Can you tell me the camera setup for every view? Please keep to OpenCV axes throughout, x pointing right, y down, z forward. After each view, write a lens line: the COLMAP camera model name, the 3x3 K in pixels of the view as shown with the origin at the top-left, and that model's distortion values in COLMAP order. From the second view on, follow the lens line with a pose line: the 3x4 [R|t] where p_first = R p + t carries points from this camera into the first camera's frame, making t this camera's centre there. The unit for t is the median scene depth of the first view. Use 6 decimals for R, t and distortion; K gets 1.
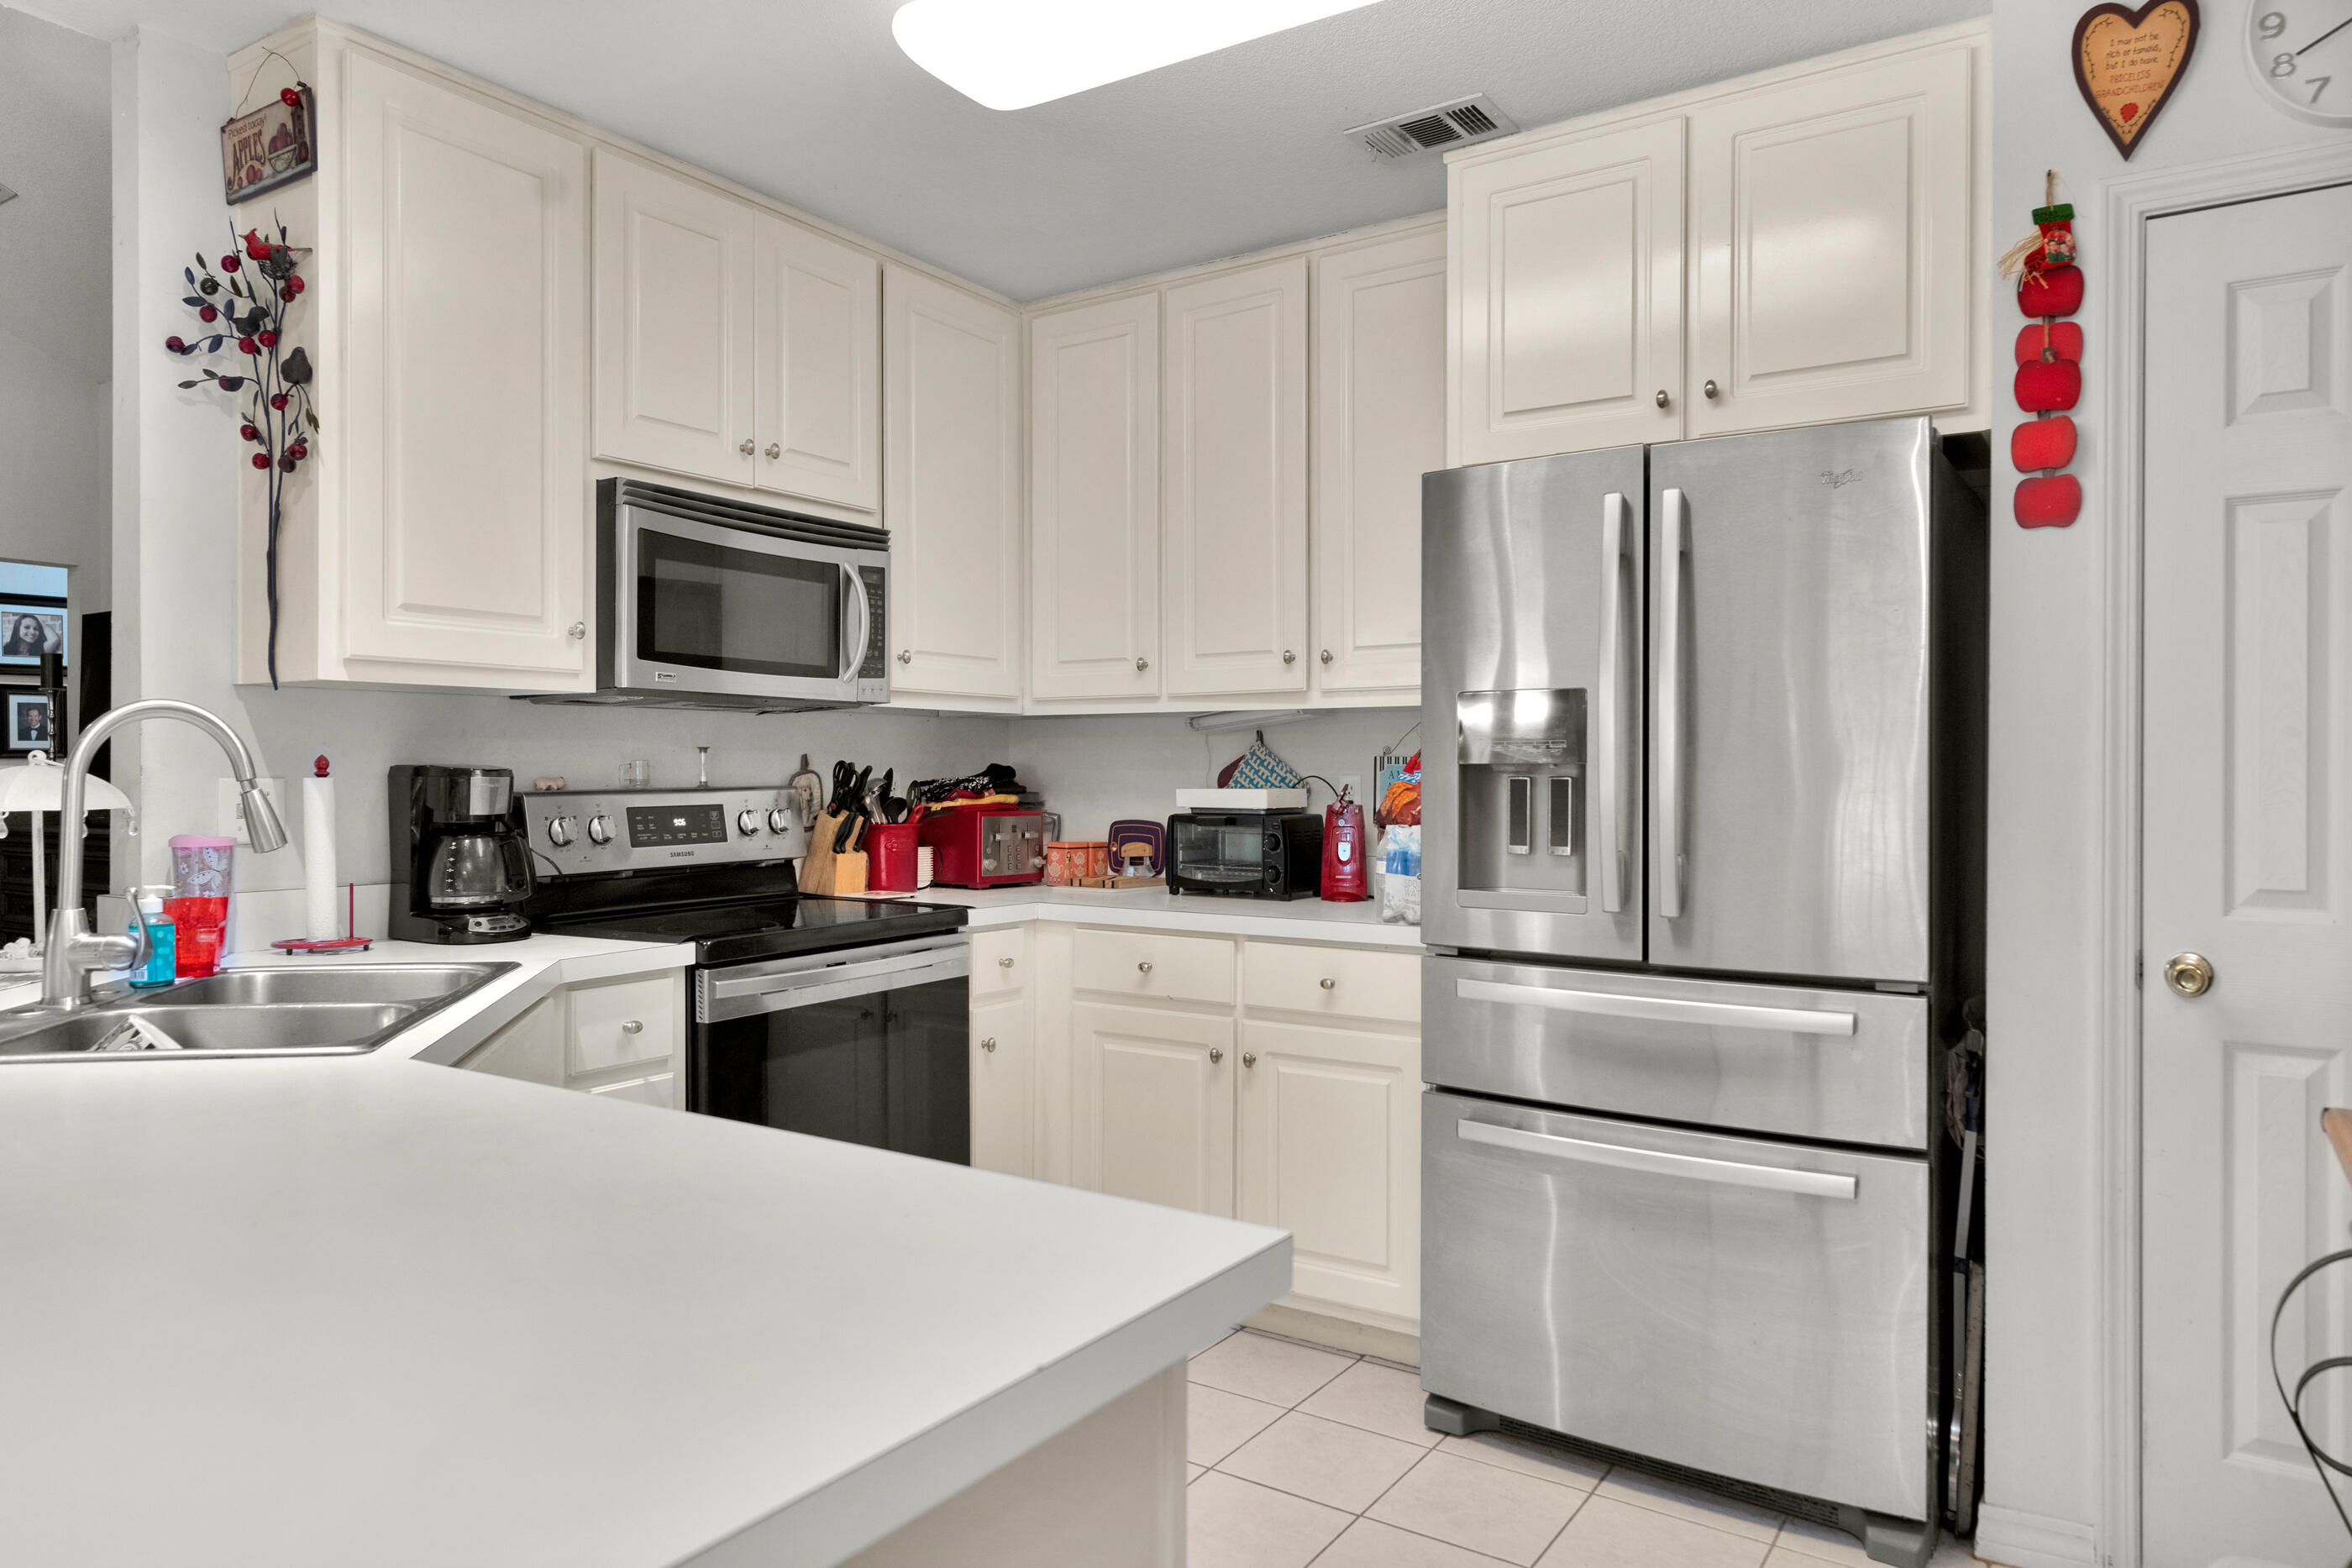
lens RADIAL K [[1485.8, 0, 1176.0], [0, 1485.8, 784.0], [0, 0, 1]] dist [-0.003572, -0.001302]
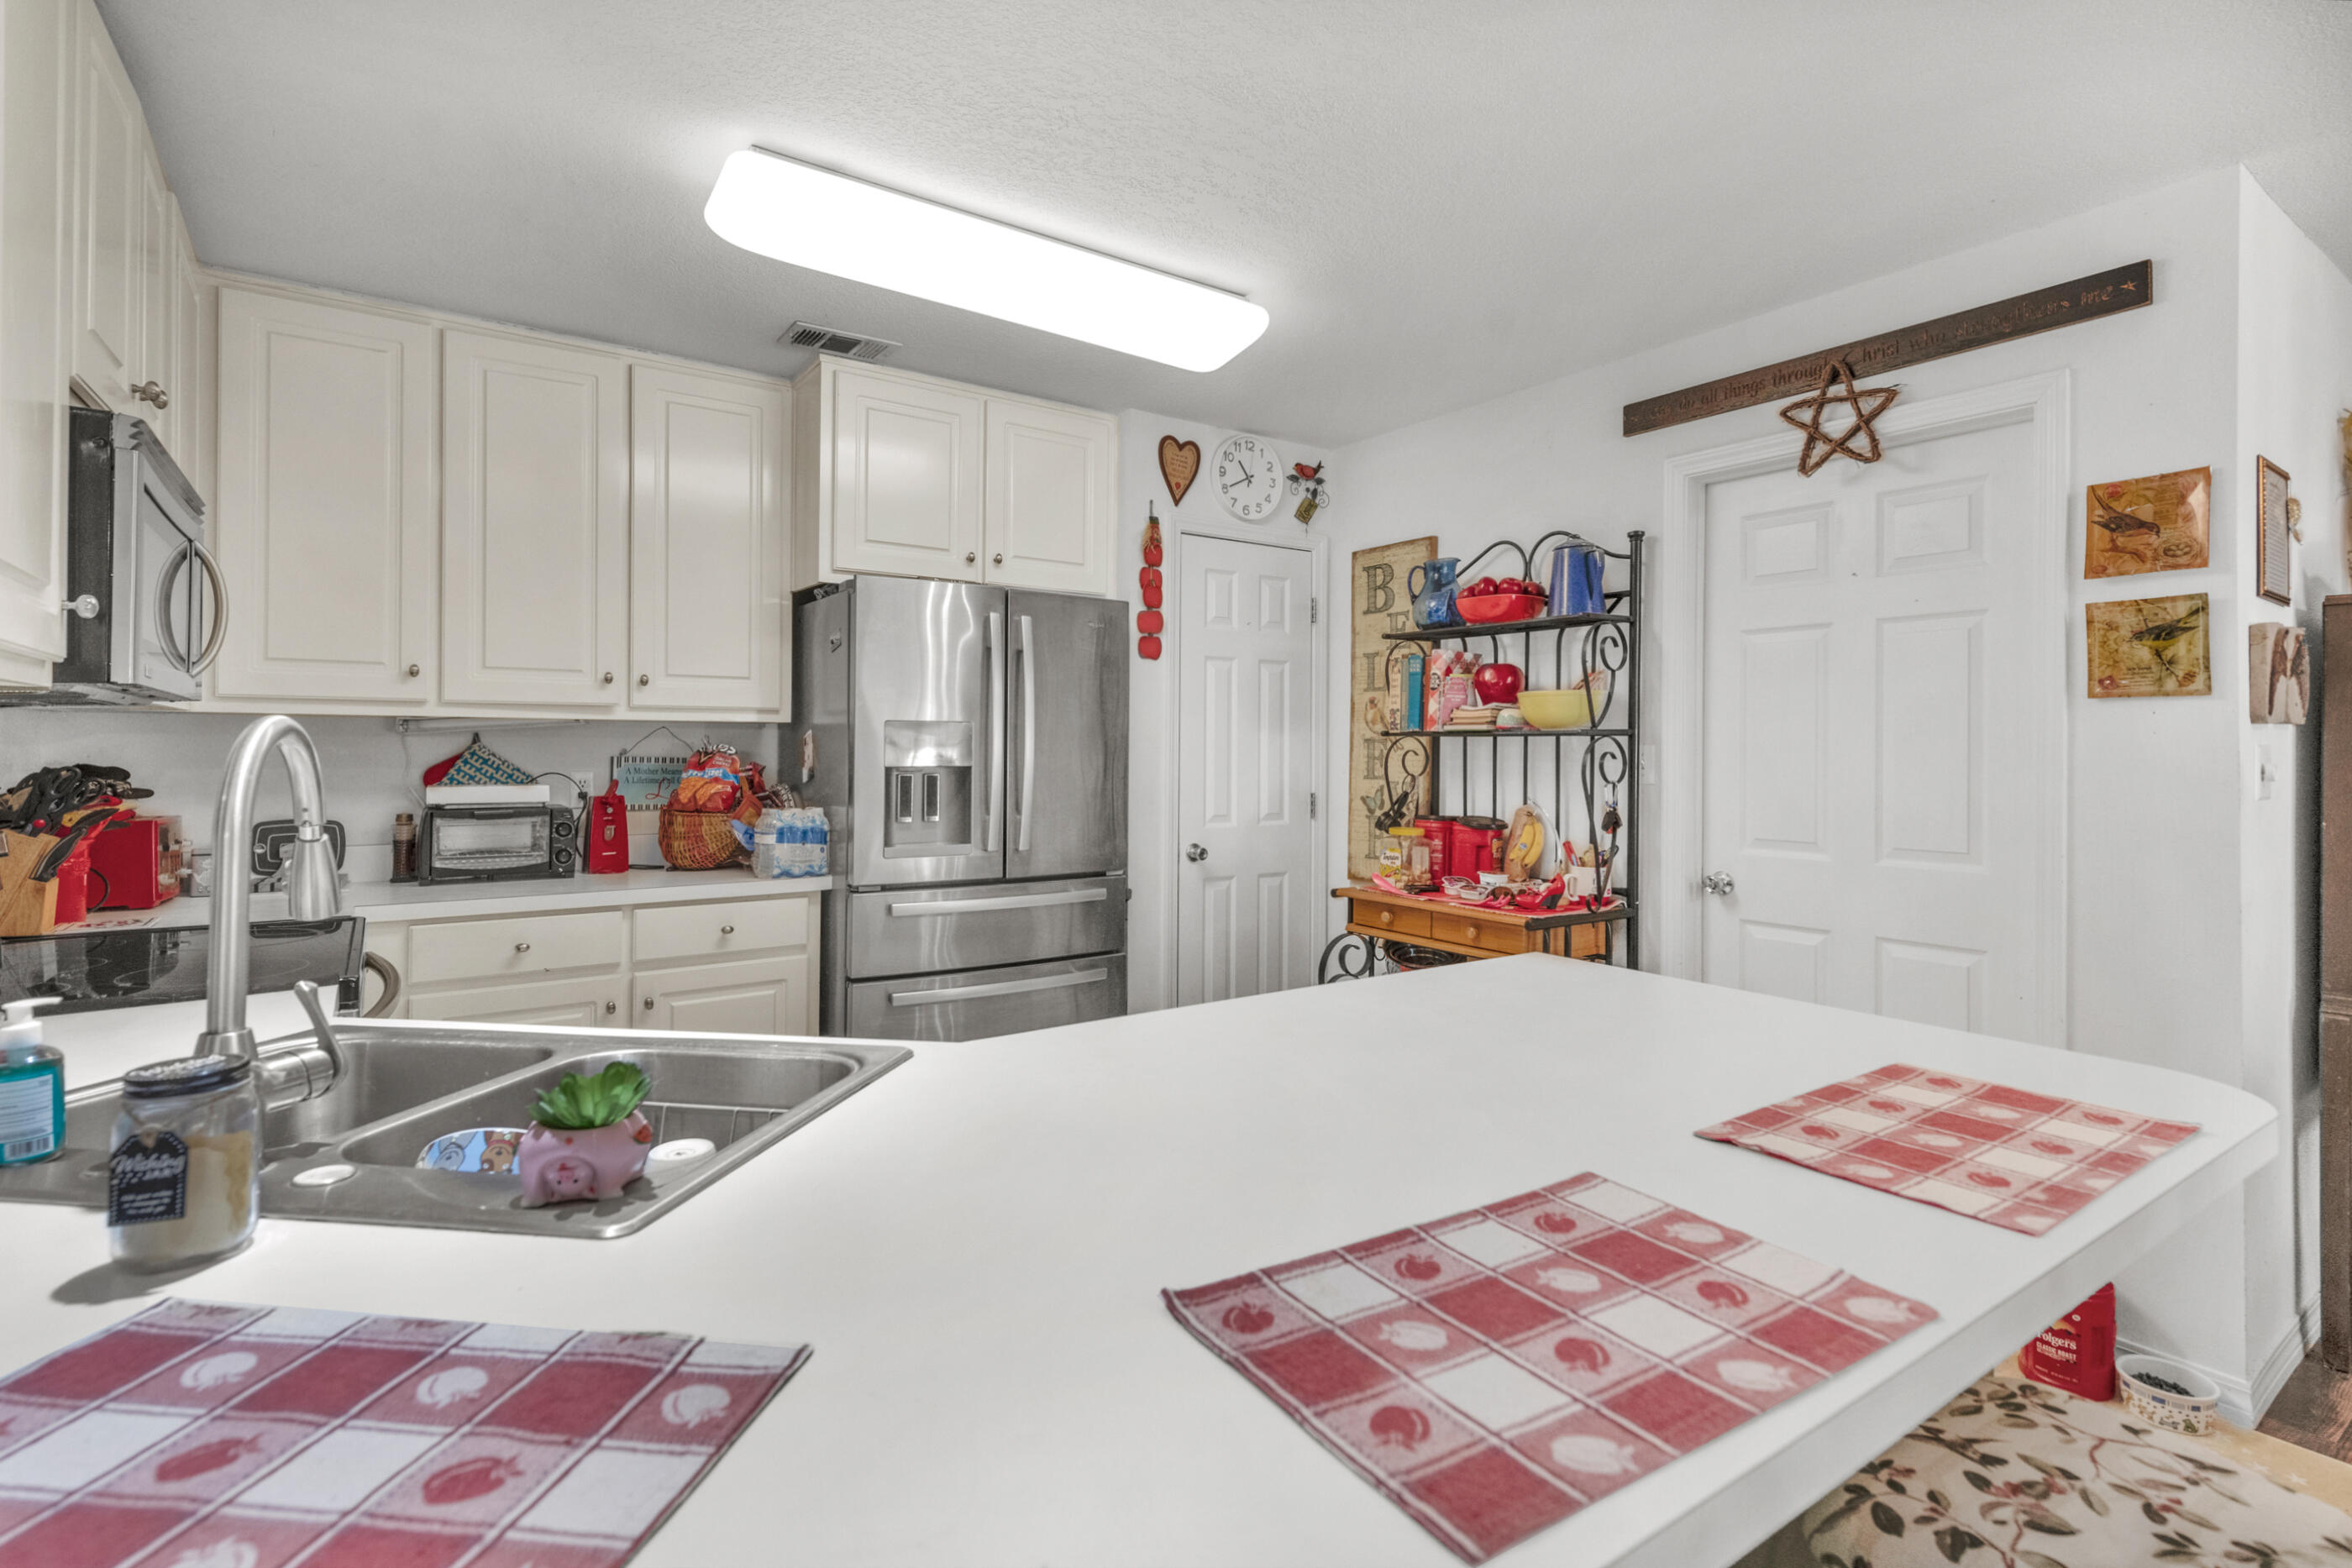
lens RADIAL K [[1081.0, 0, 1174.1], [0, 1081.0, 741.6], [0, 0, 1]] dist [0.000844, -0.000030]
pose [[0.378023, 0.004894, 0.925783, -0.676799], [0.005182, 0.999959, -0.007402, -0.027310], [-0.925782, 0.007595, 0.377982, 0.264682]]
